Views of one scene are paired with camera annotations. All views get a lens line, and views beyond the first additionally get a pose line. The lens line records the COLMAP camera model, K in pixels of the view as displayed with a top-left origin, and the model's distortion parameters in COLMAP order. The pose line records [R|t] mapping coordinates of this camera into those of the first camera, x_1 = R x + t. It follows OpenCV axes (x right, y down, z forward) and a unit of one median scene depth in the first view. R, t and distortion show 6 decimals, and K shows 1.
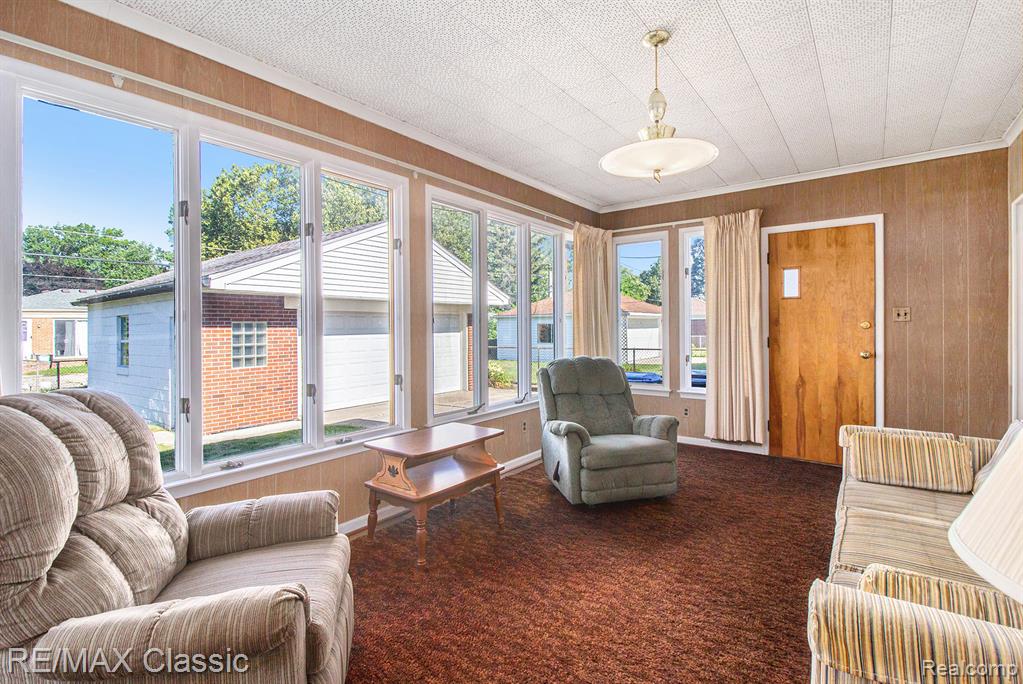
lens RADIAL K [[483.3, 0, 524.4], [0, 483.3, 326.4], [0, 0, 1]] dist [-0.001733, -0.010345]
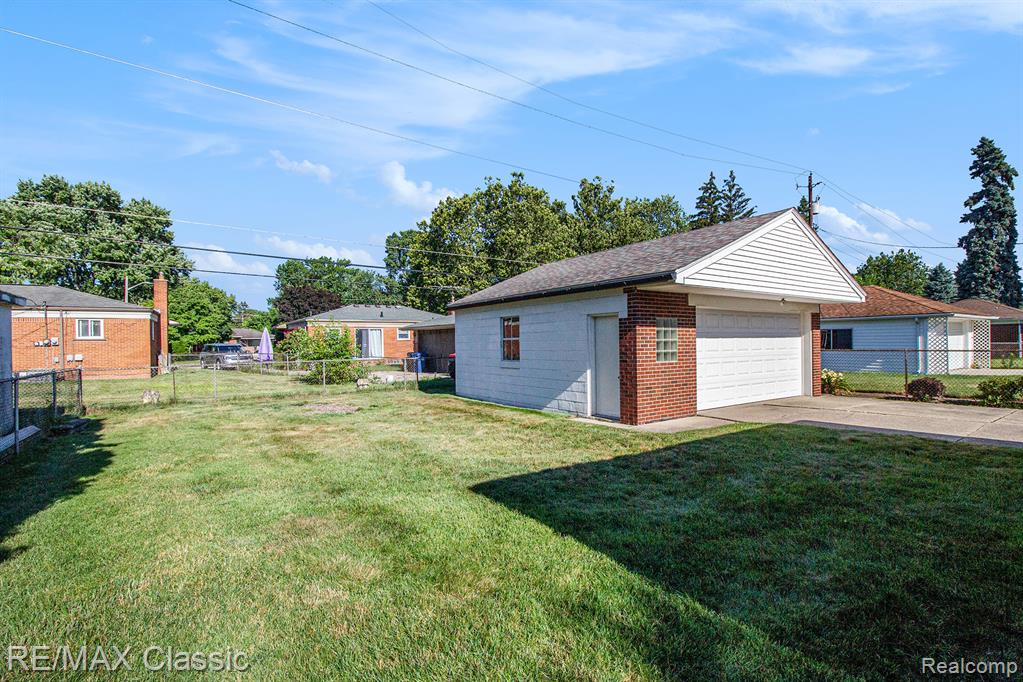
lens RADIAL K [[473.1, 0, 516.7], [0, 473.1, 343.3], [0, 0, 1]] dist [-0.002689, -0.000591]
pose [[0.937372, 0.008208, -0.348232, -0.515696], [-0.005288, 0.999942, 0.009334, 0.036738], [0.348289, -0.006908, 0.937362, -0.064084]]
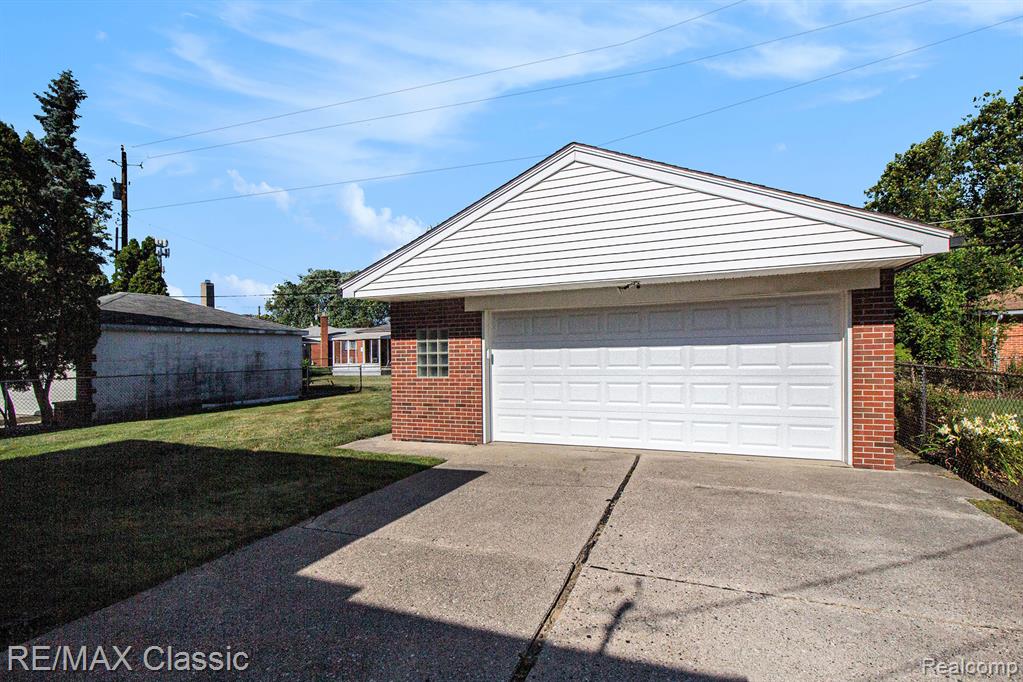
lens RADIAL K [[473.1, 0, 516.7], [0, 473.1, 343.3], [0, 0, 1]] dist [-0.002689, -0.000591]
pose [[0.235134, -0.000583, -0.971963, 0.355211], [0.019854, 0.999794, 0.004203, 0.017536], [0.971760, -0.020286, 0.235097, 0.936962]]
